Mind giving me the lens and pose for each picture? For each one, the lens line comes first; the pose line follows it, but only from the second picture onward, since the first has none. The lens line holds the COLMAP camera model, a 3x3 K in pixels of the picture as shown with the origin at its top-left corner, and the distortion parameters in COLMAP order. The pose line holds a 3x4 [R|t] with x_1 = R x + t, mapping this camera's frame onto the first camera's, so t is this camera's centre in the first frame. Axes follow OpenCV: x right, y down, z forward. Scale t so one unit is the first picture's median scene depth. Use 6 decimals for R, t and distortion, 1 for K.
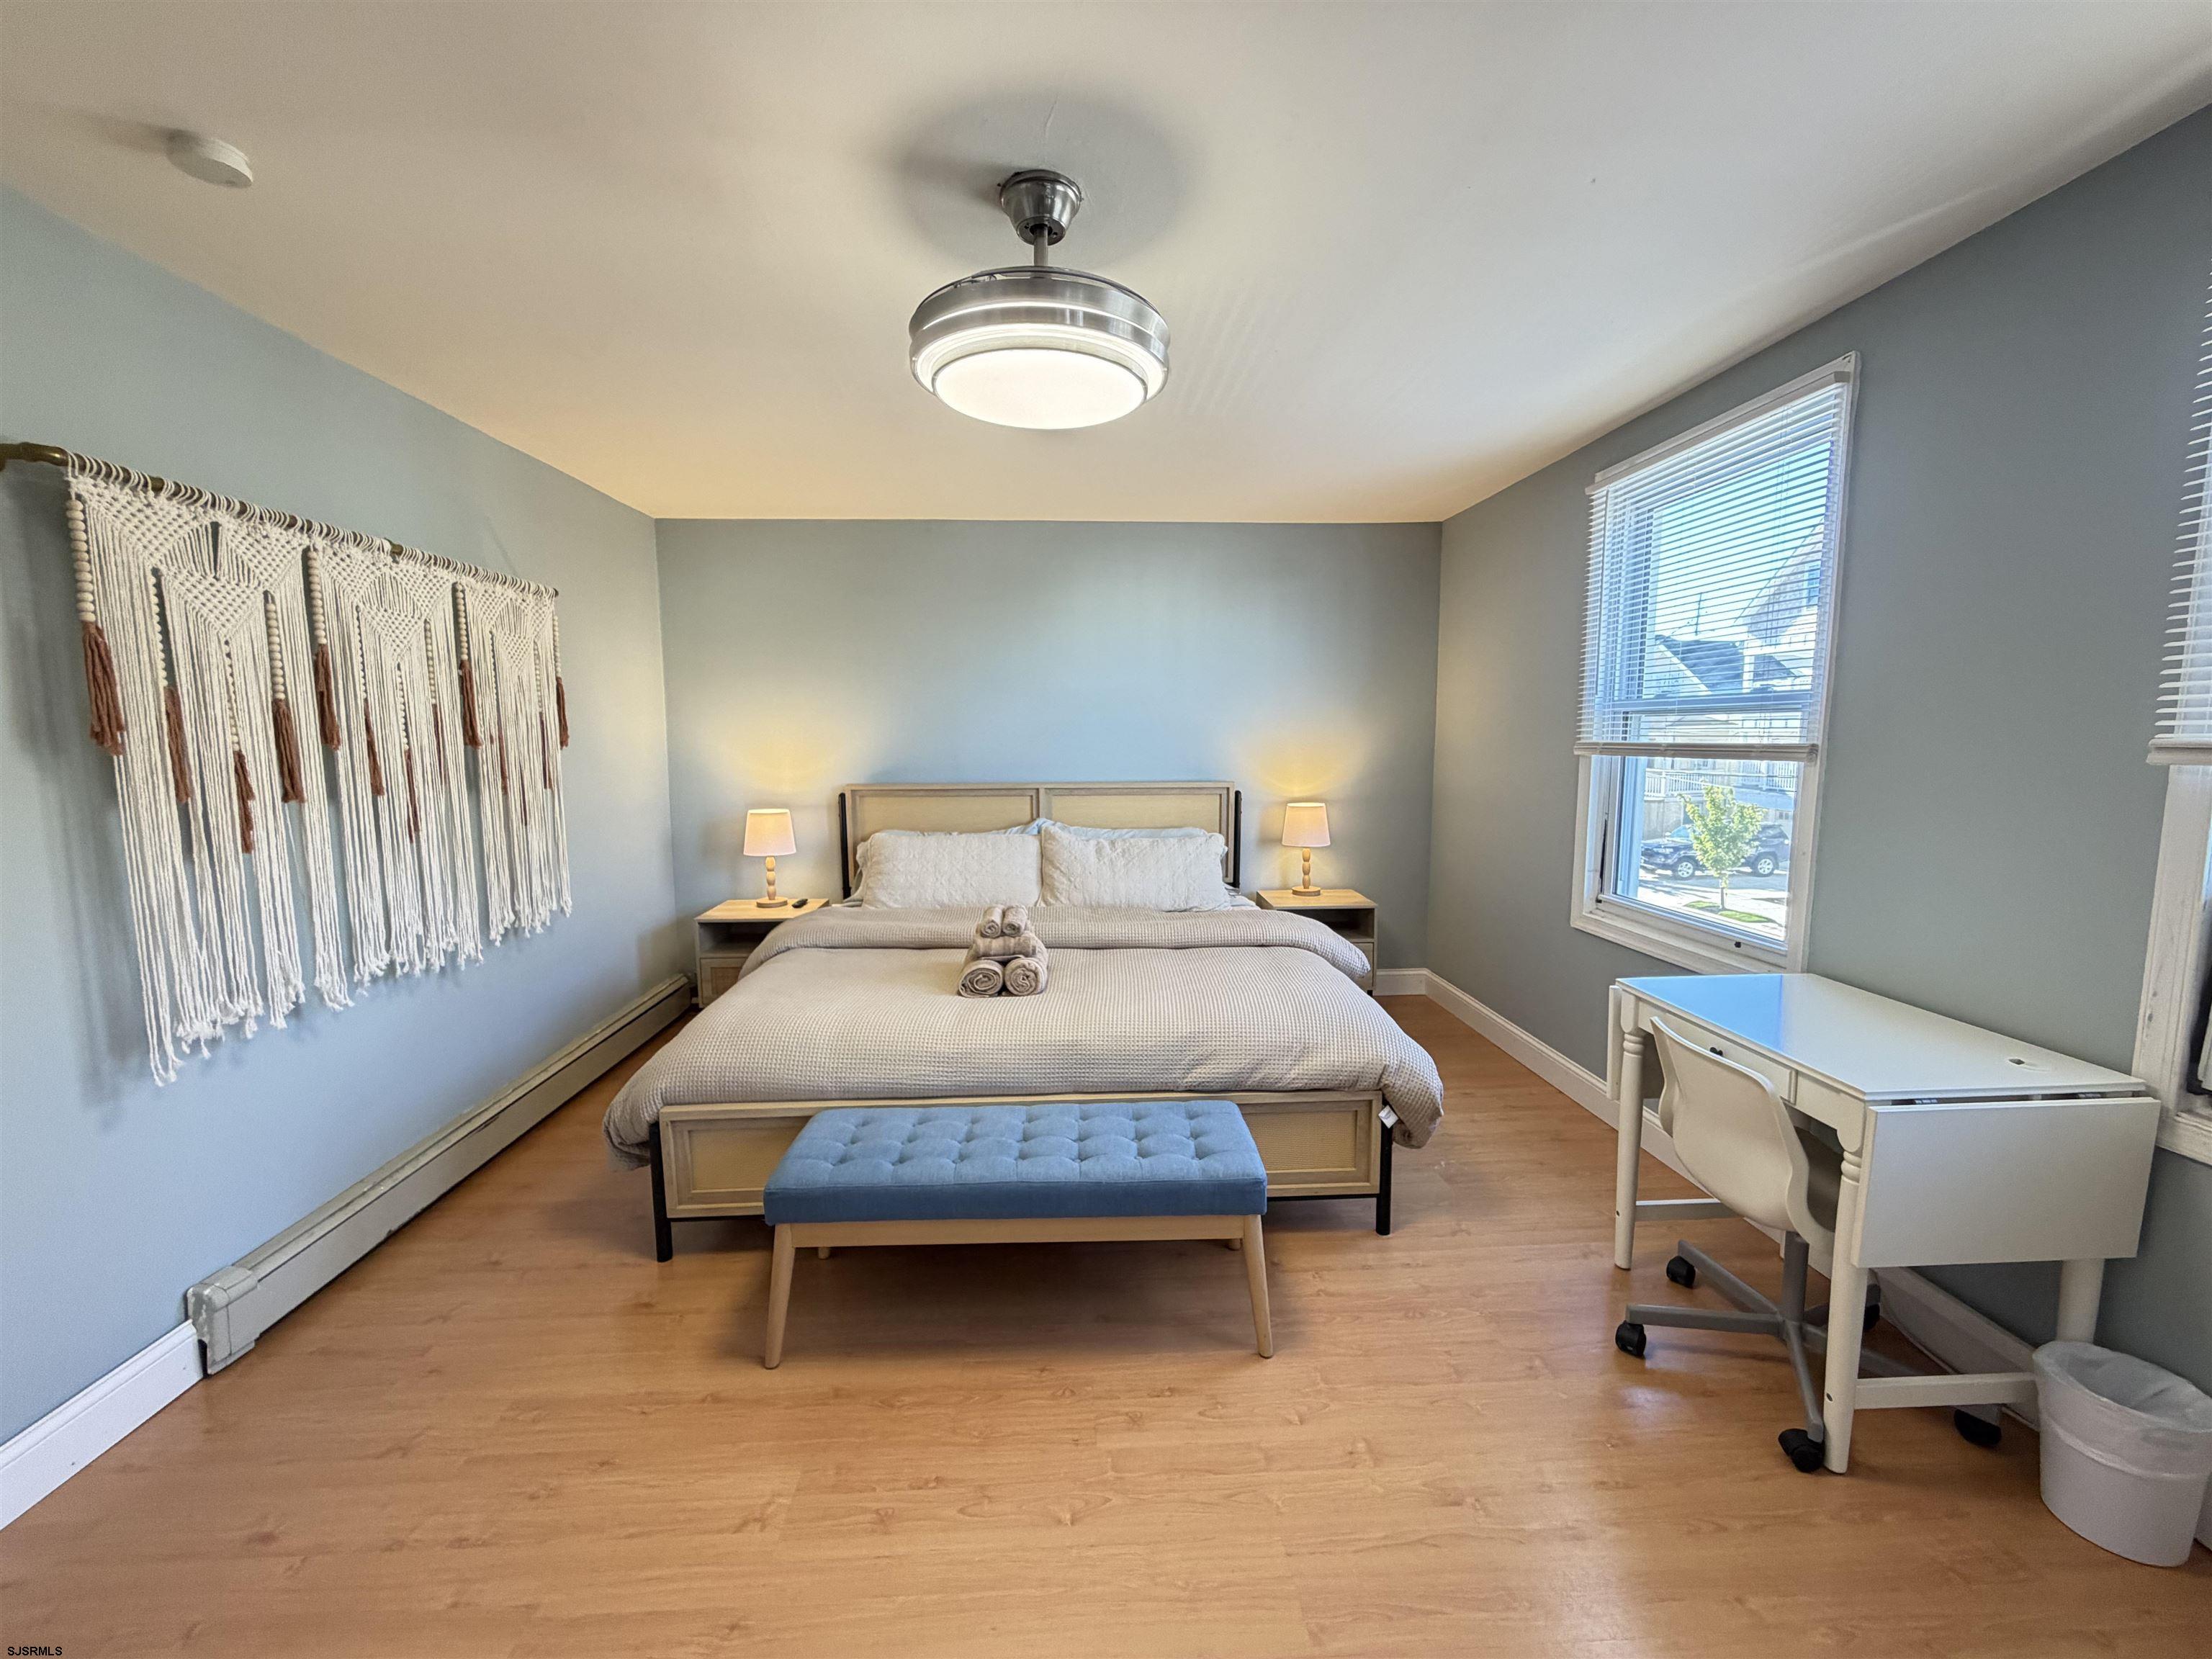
lens RADIAL K [[882.3, 0, 1097.5], [0, 882.3, 831.6], [0, 0, 1]] dist [-0.000338, 0.000003]
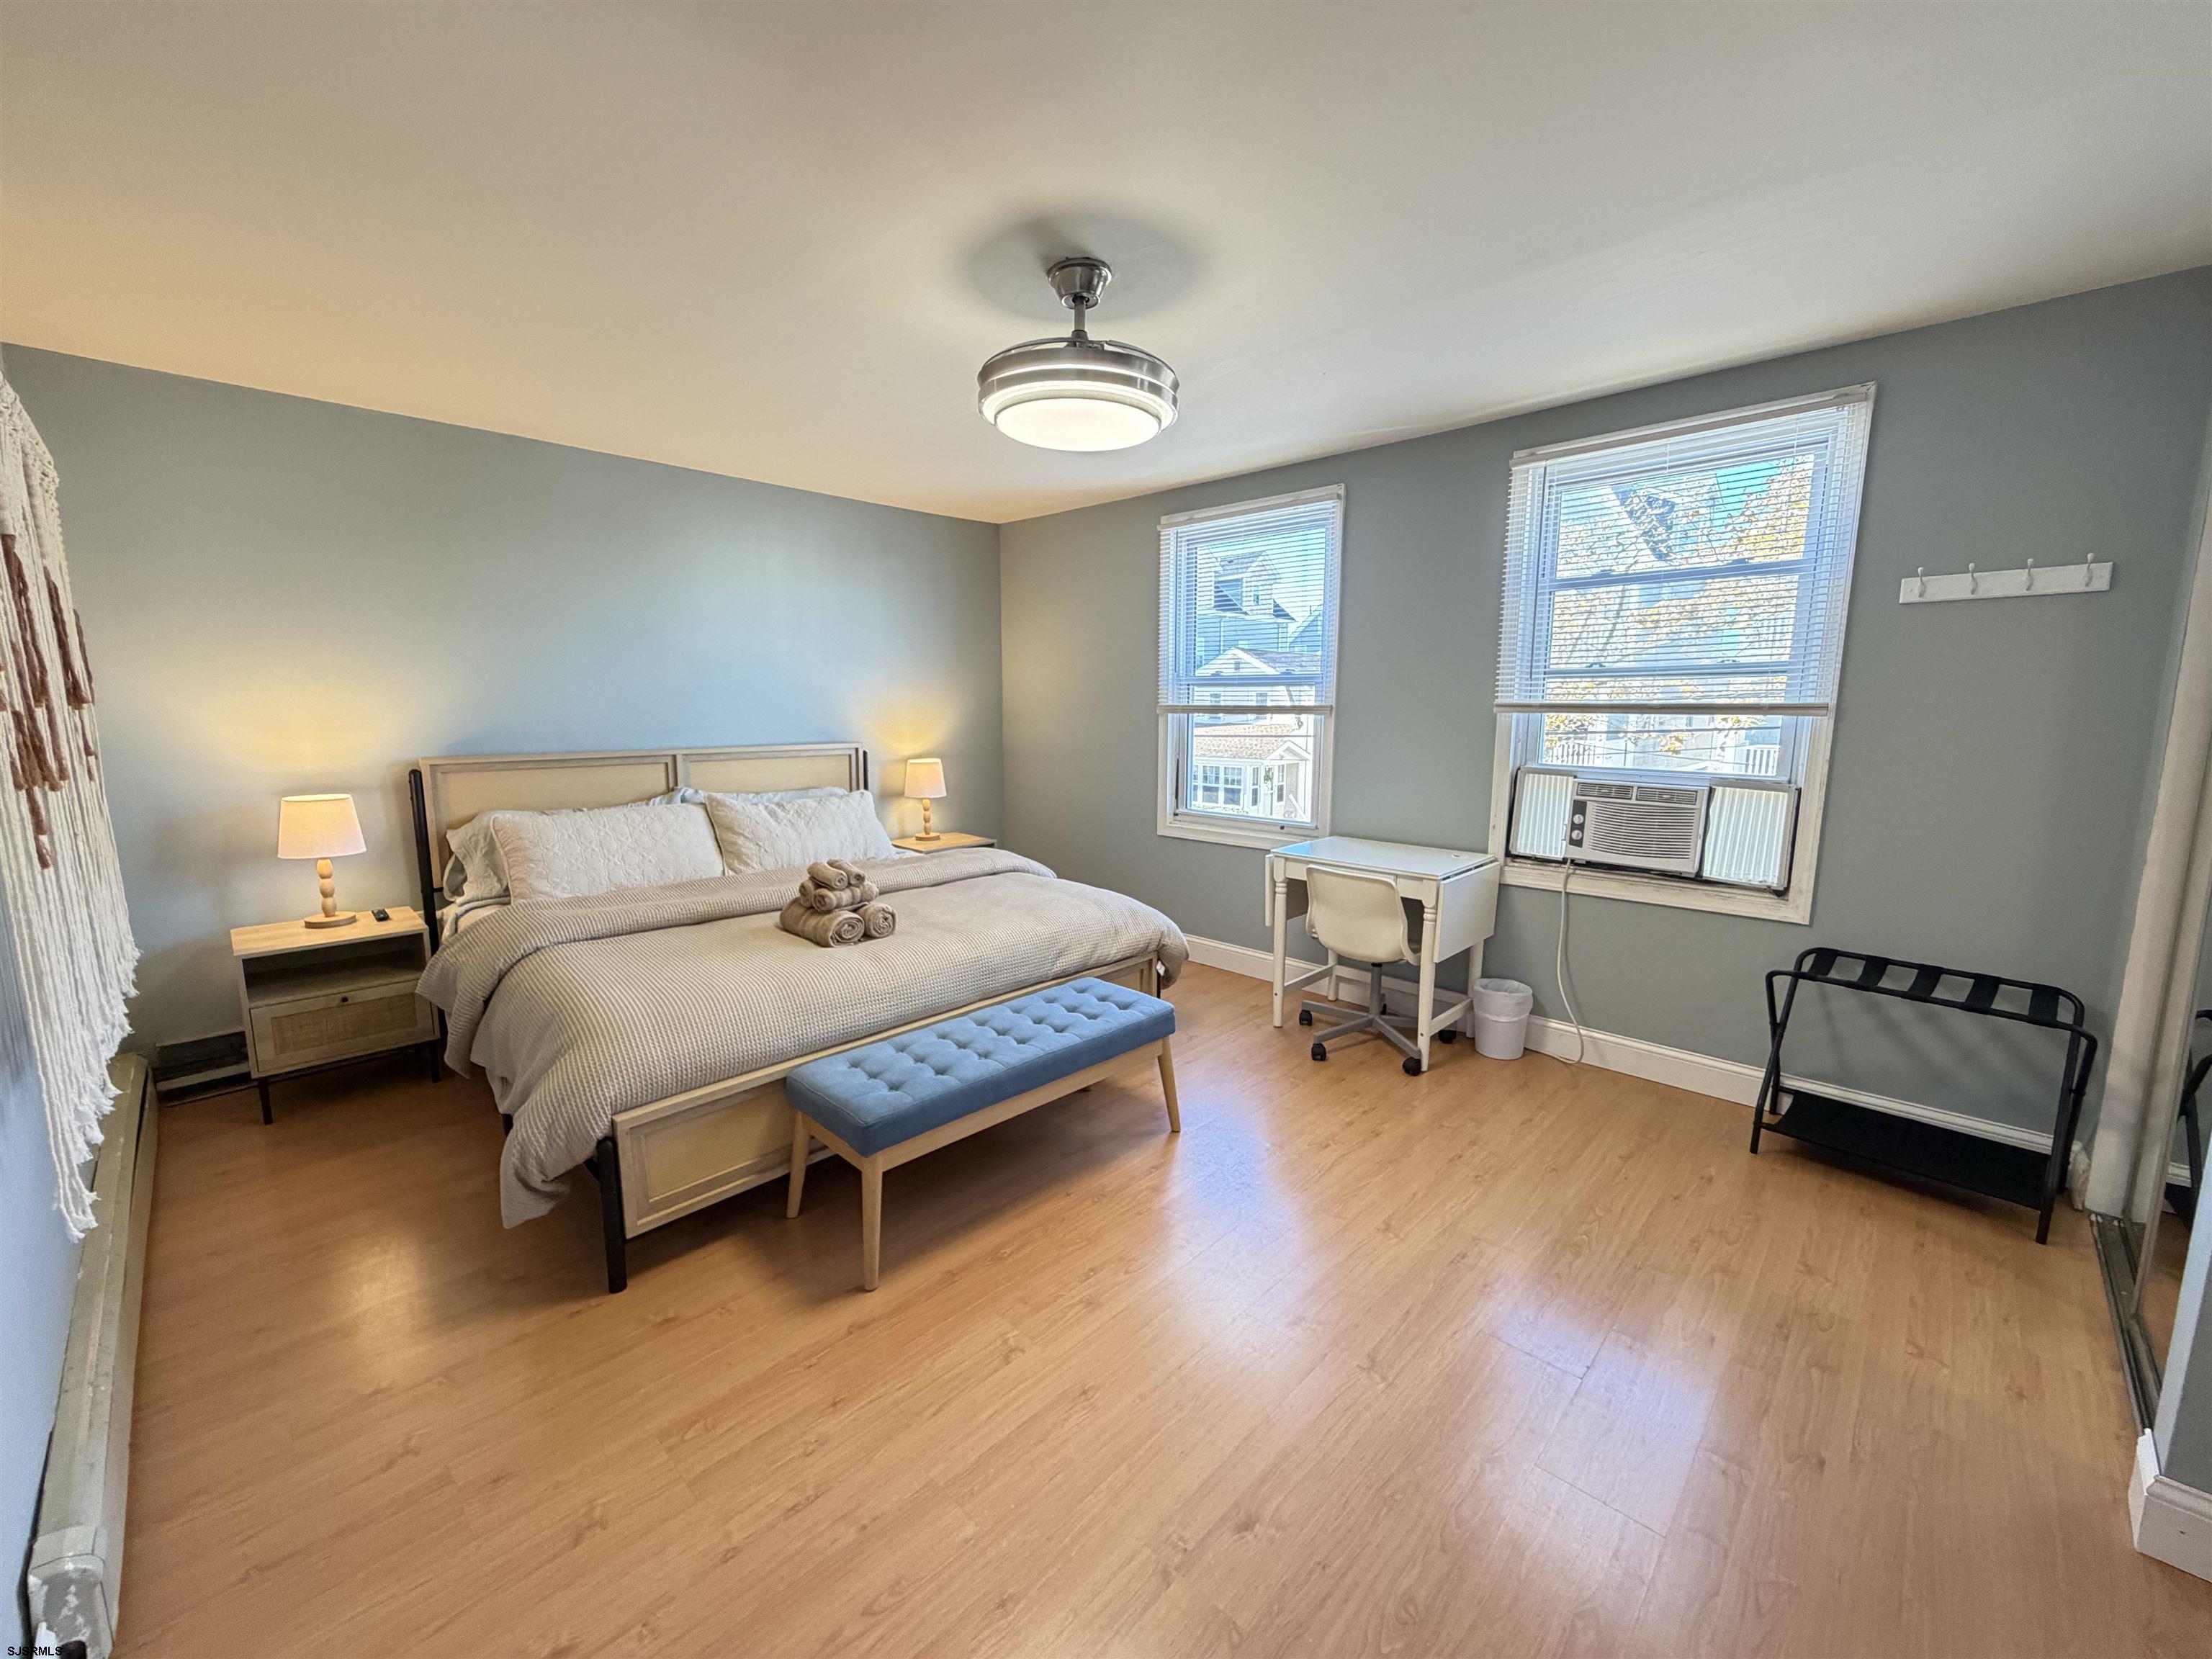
lens RADIAL K [[882.3, 0, 1097.3], [0, 882.3, 832.3], [0, 0, 1]] dist [-0.000338, 0.000003]
pose [[0.728909, -0.094300, 0.678085, -0.691193], [0.069569, 0.995544, 0.063665, 0.007812], [-0.681066, 0.000768, 0.732221, 0.029634]]
